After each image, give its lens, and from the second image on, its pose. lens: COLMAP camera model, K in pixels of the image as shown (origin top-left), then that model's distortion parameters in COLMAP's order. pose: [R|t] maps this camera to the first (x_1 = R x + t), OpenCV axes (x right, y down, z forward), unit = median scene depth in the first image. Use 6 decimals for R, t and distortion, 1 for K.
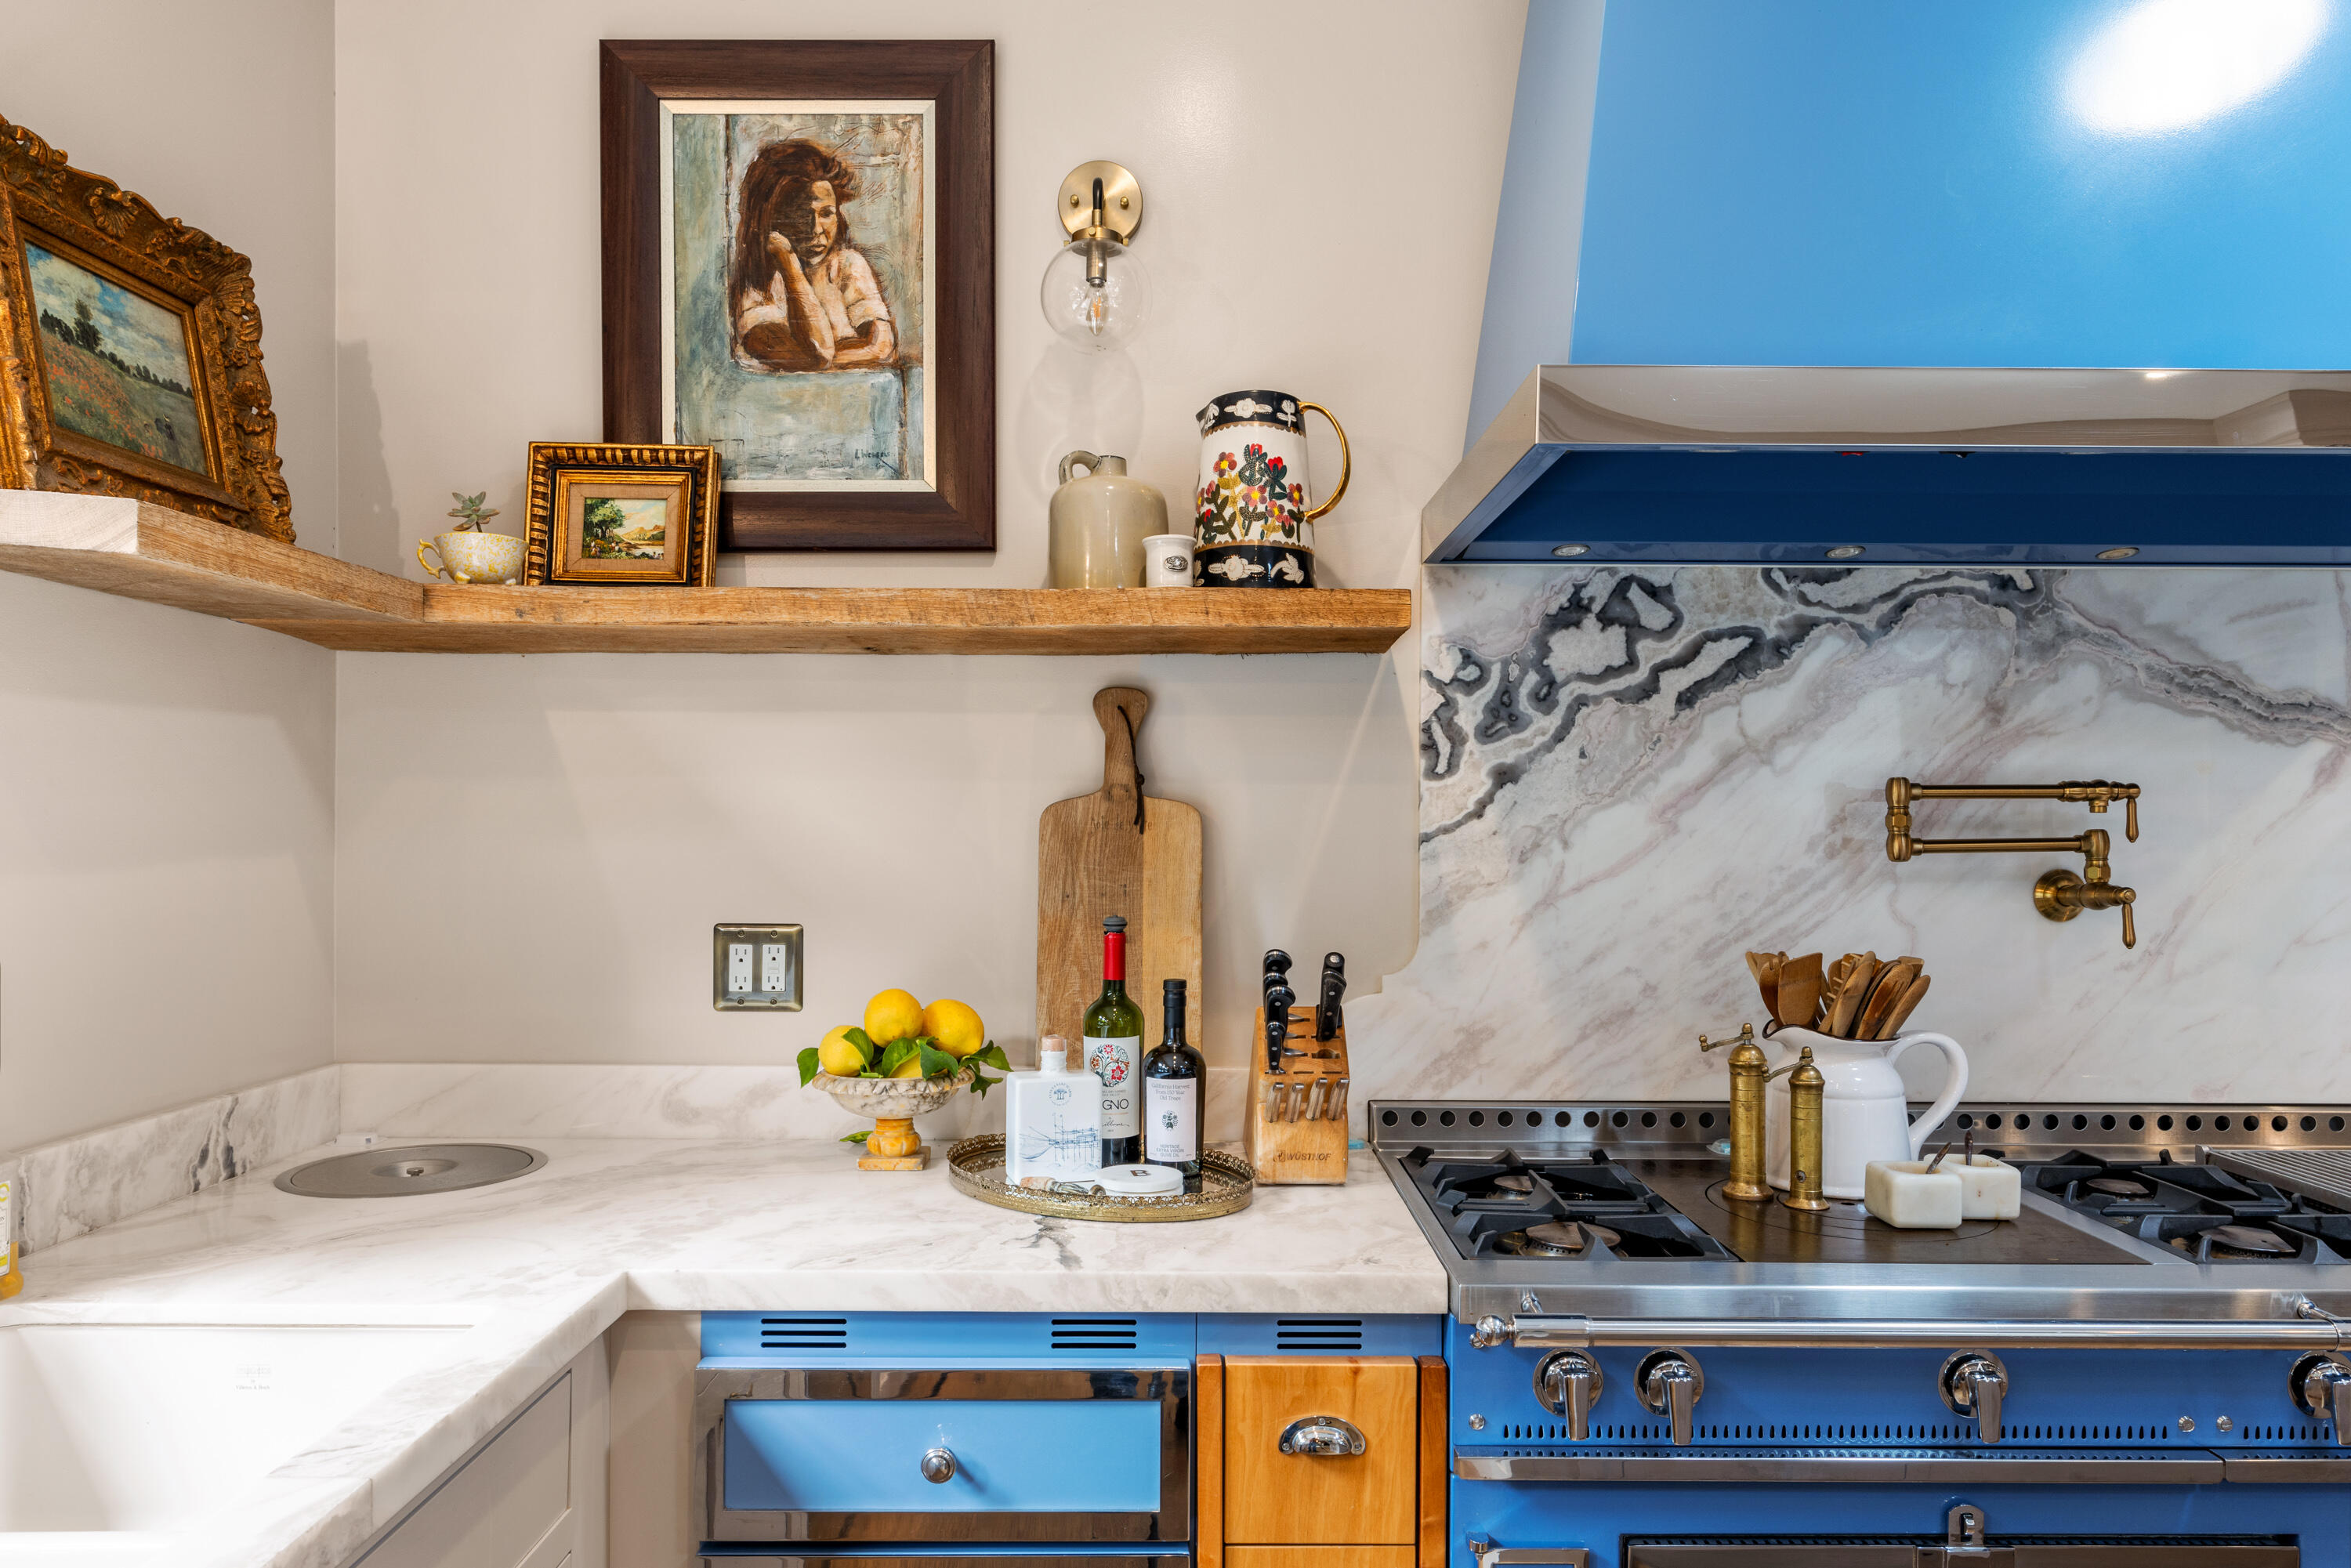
lens RADIAL K [[1556.9, 0, 1179.4], [0, 1556.9, 832.8], [0, 0, 1]] dist [0.001523, -0.000521]
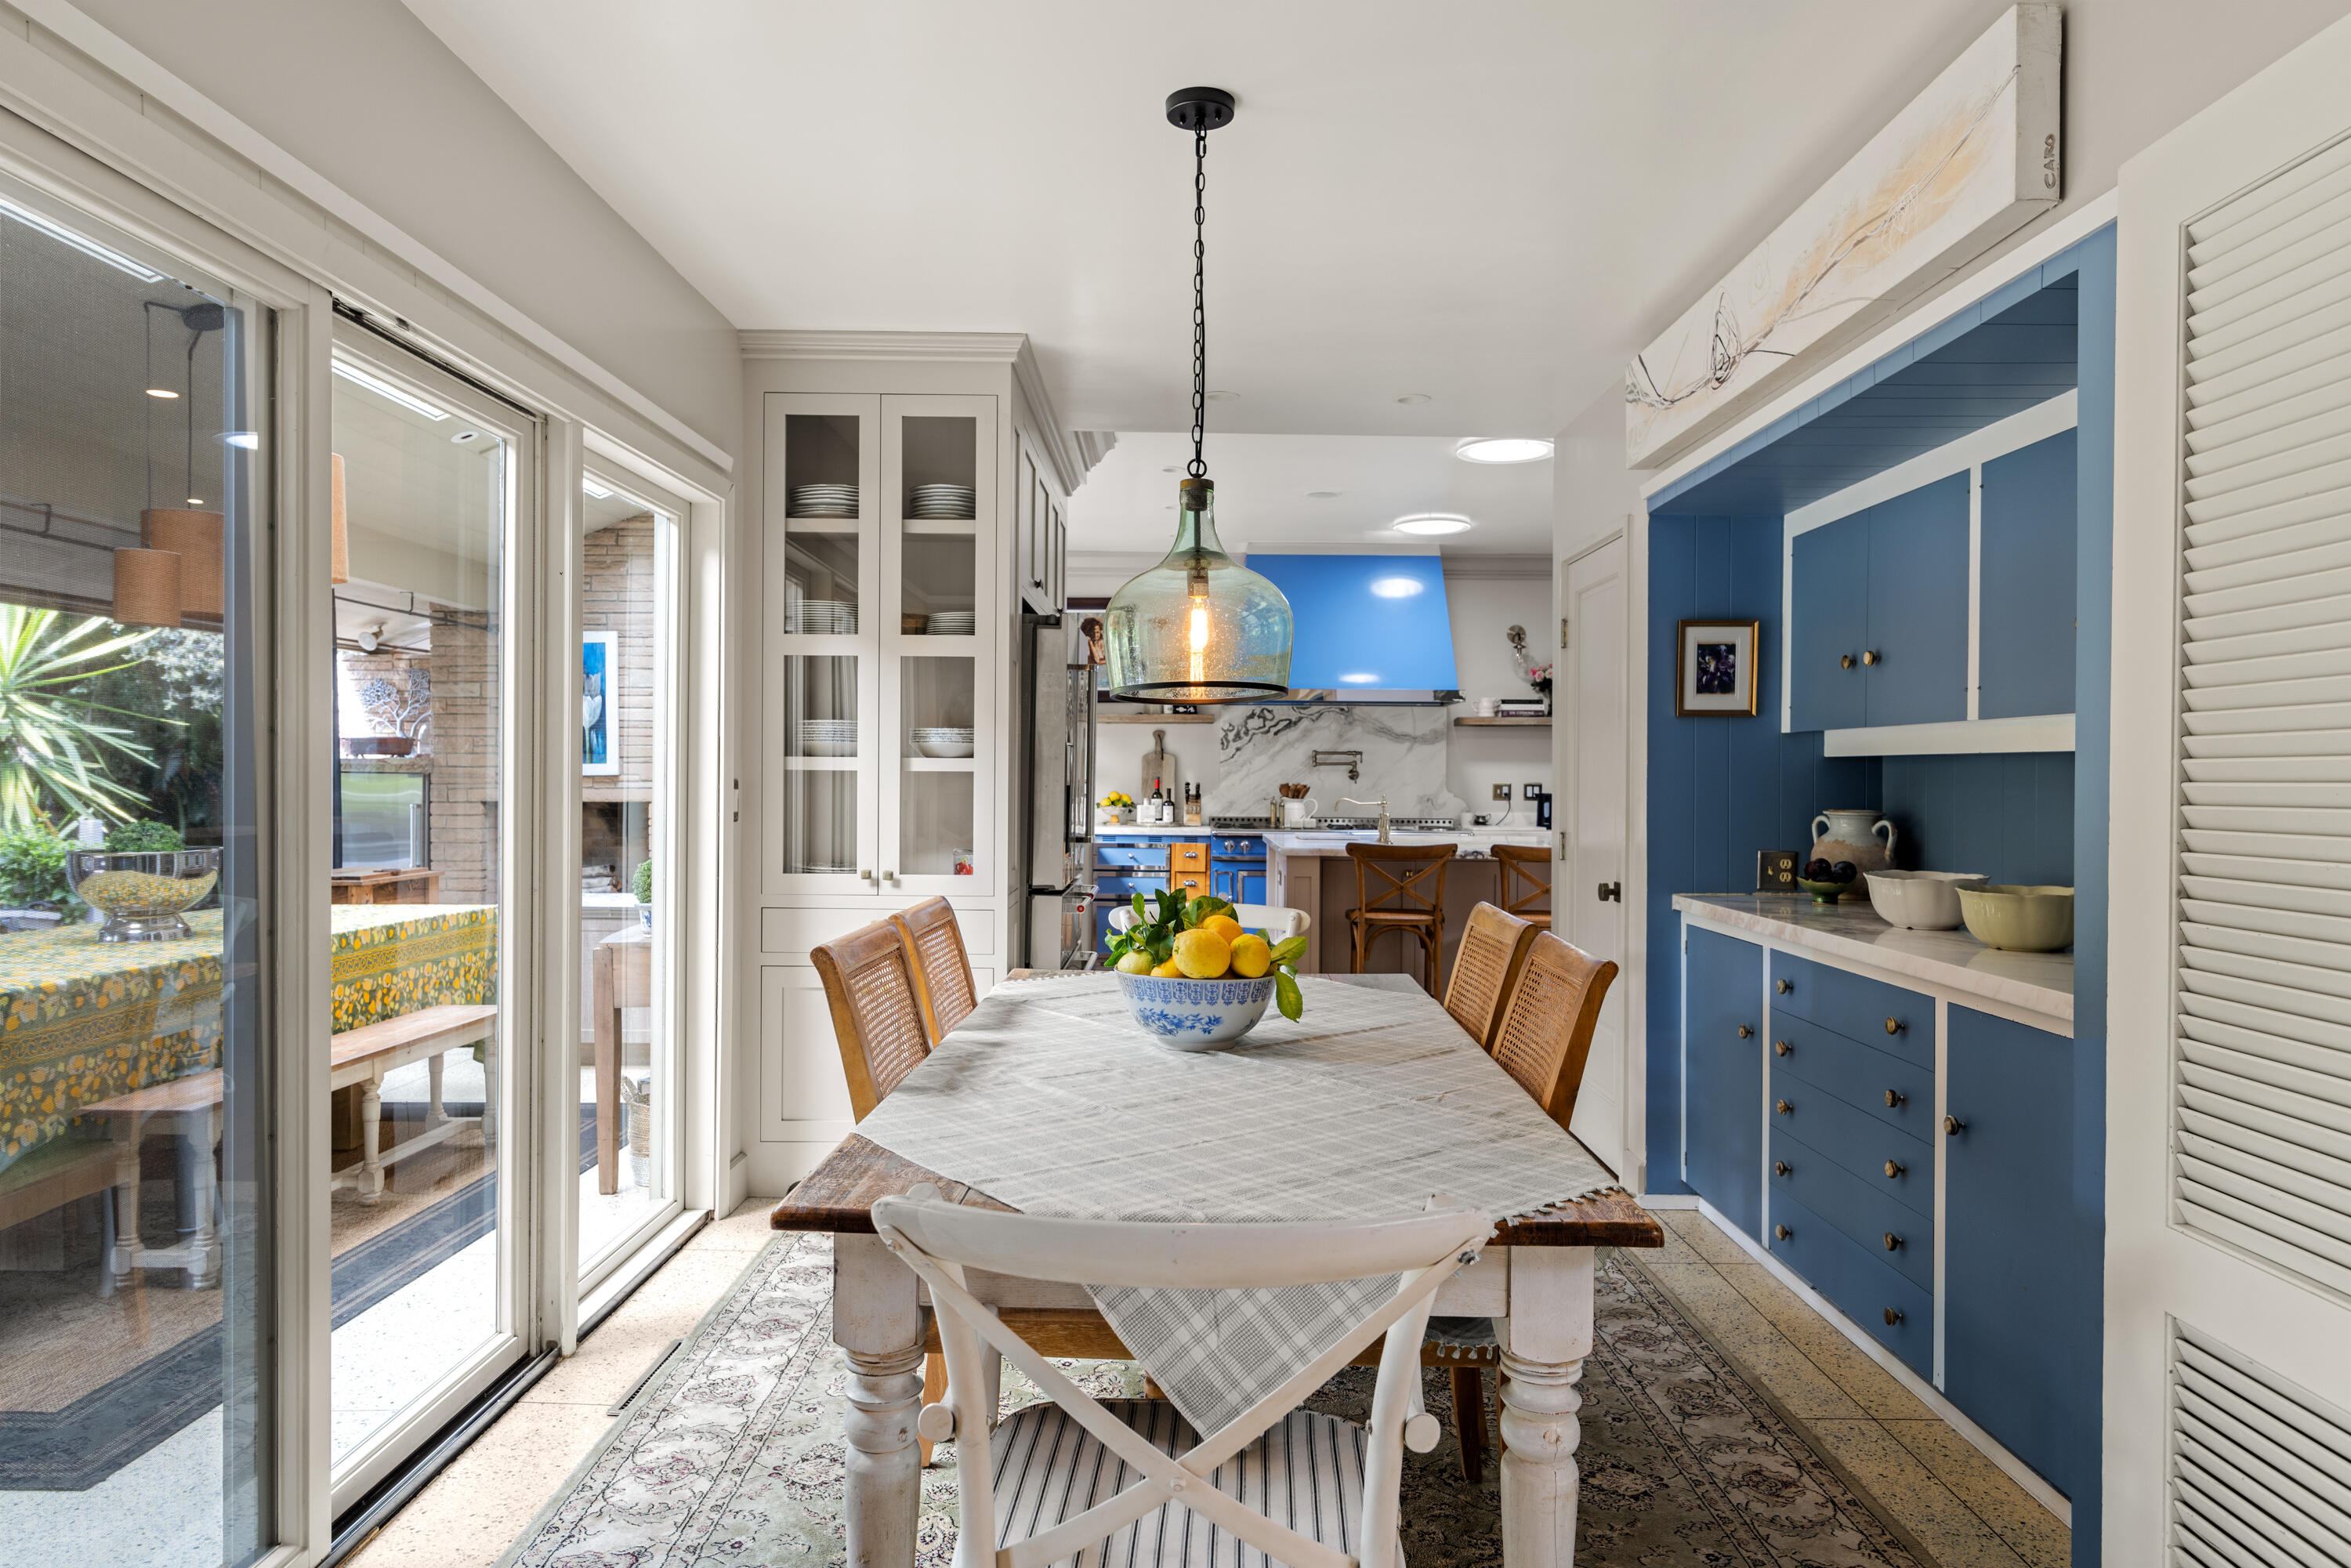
lens RADIAL K [[1363.4, 0, 1175.5], [0, 1363.4, 784.0], [0, 0, 1]] dist [0.001453, 0.000649]
pose [[0.999889, 0.003482, -0.014456, 0.077331], [-0.003449, 0.999991, 0.002321, 0.062009], [0.014464, -0.002271, 0.999893, -3.245371]]
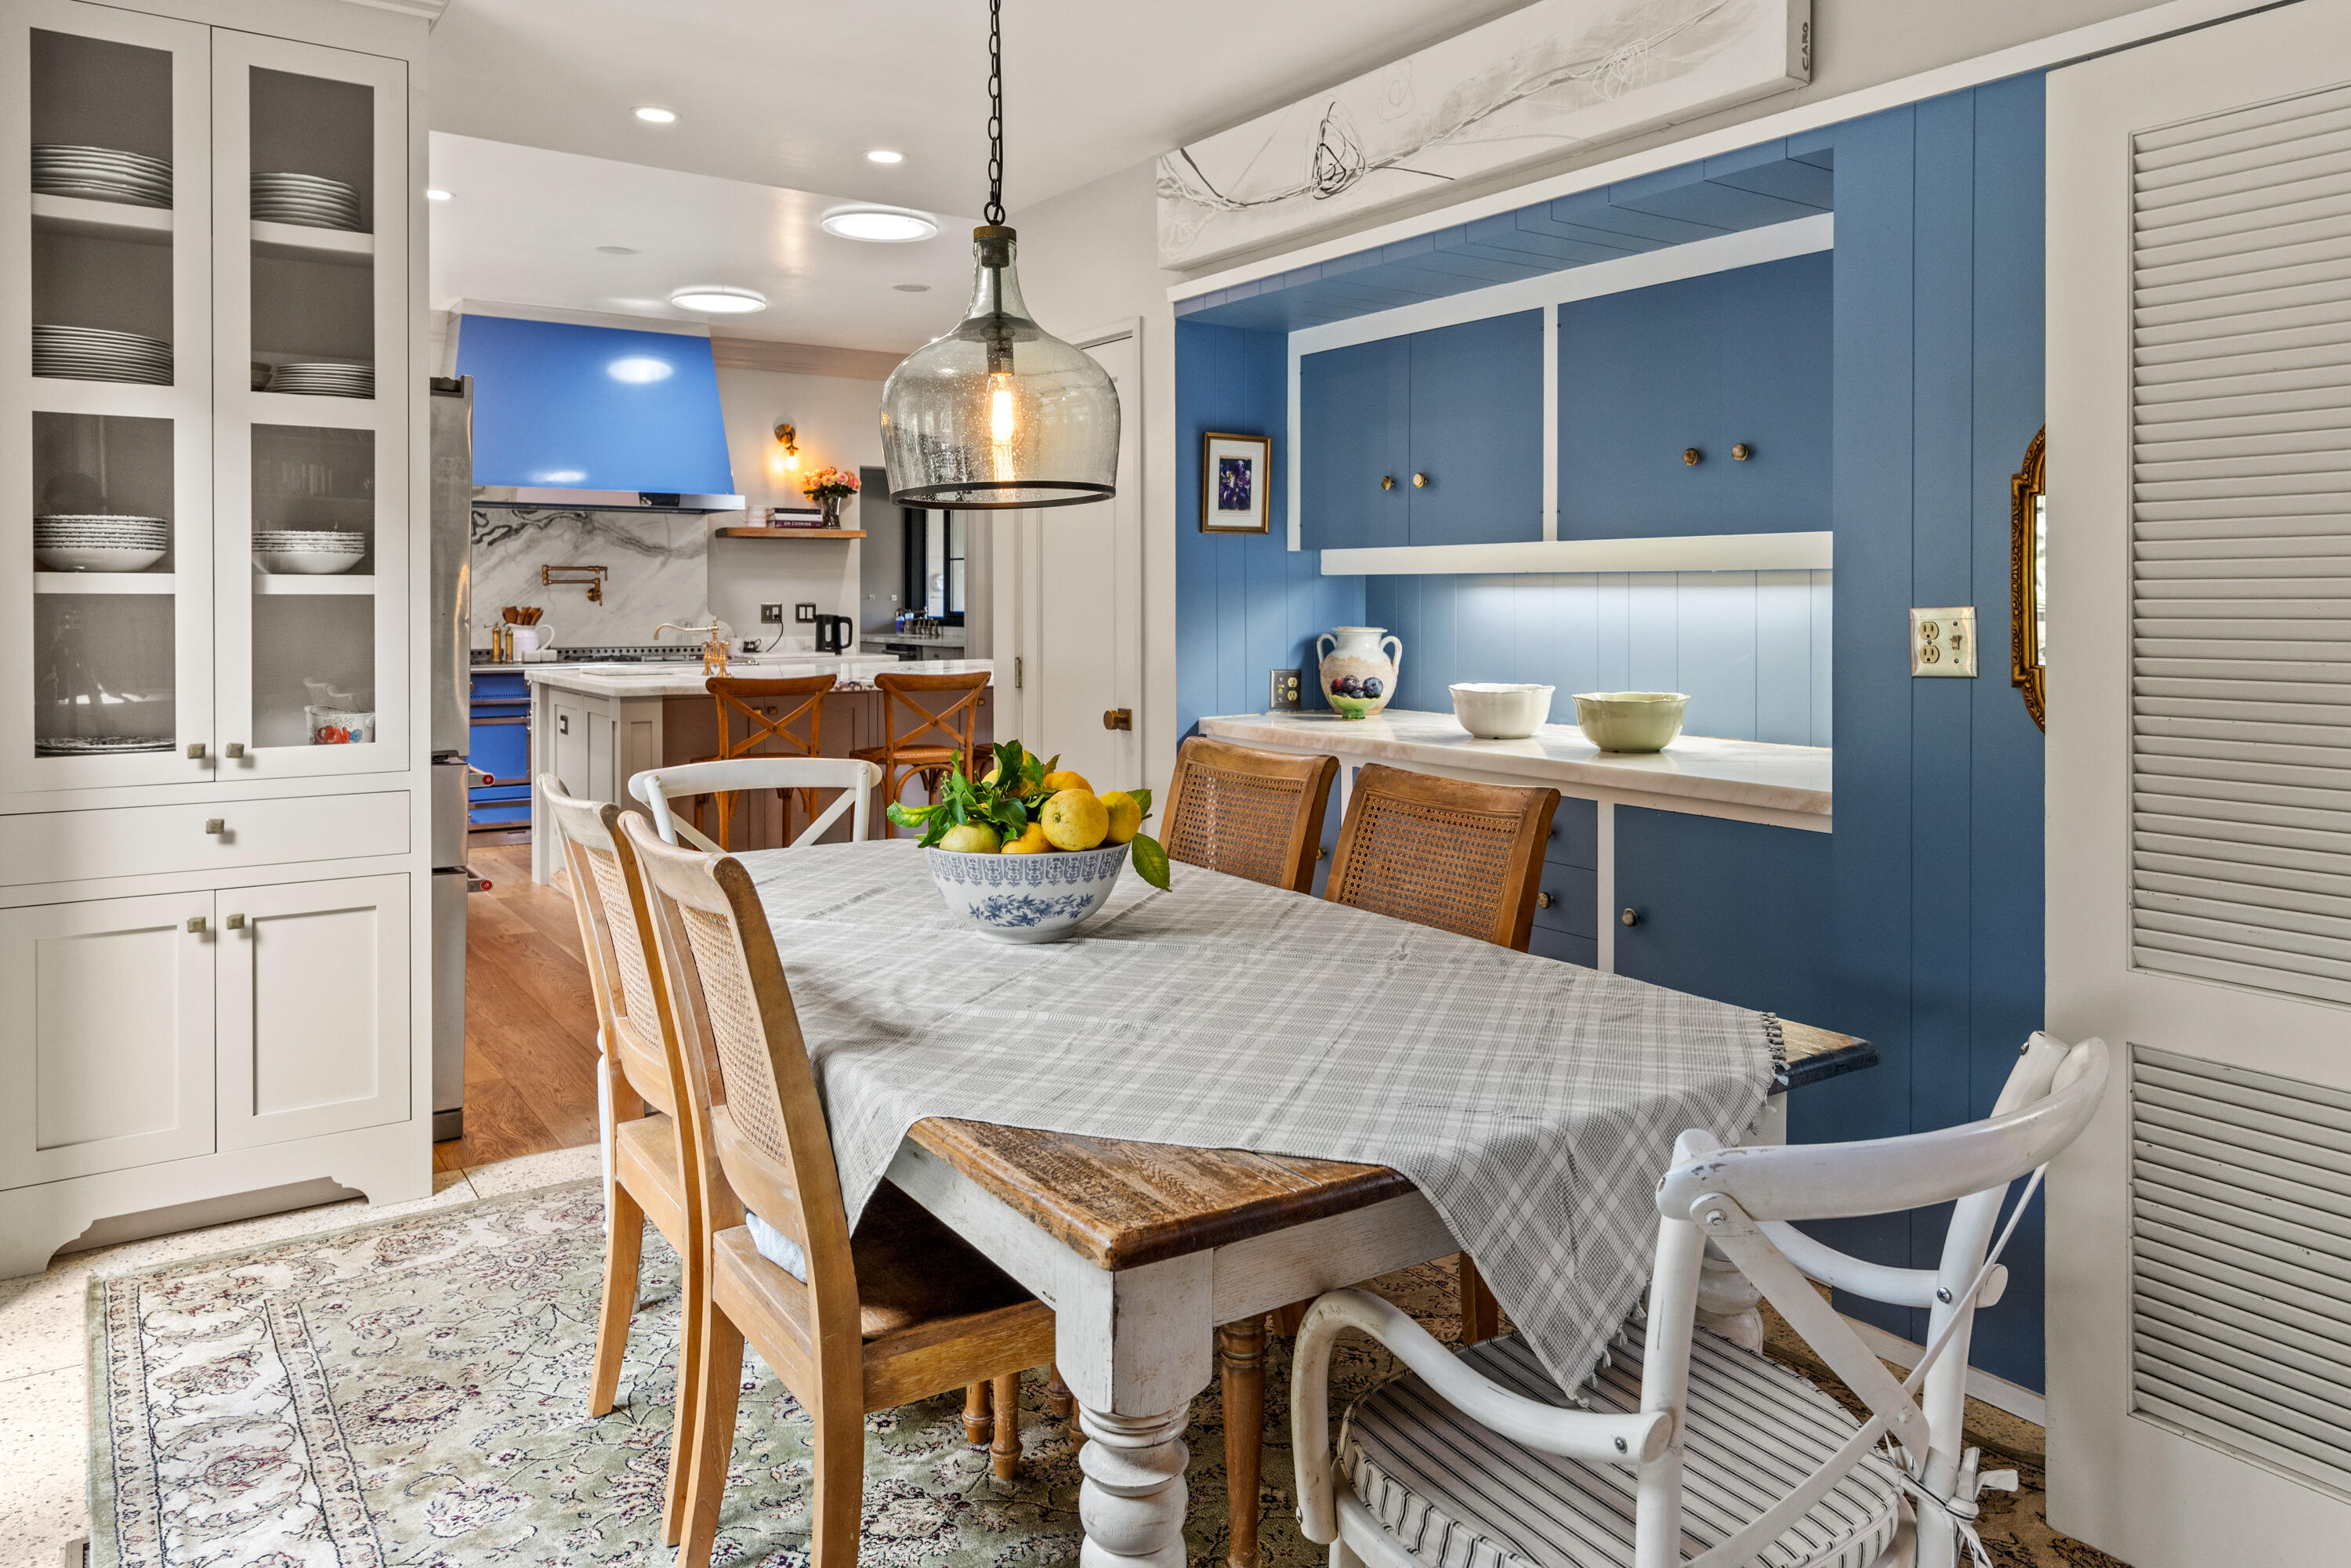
lens RADIAL K [[1516.7, 0, 1182.3], [0, 1516.7, 610.5], [0, 0, 1]] dist [0.000975, 0.001524]
pose [[0.836304, -0.008224, 0.548204, -0.297824], [0.004926, 0.999960, 0.007485, 0.059174], [-0.548244, -0.003559, 0.836311, -3.058402]]
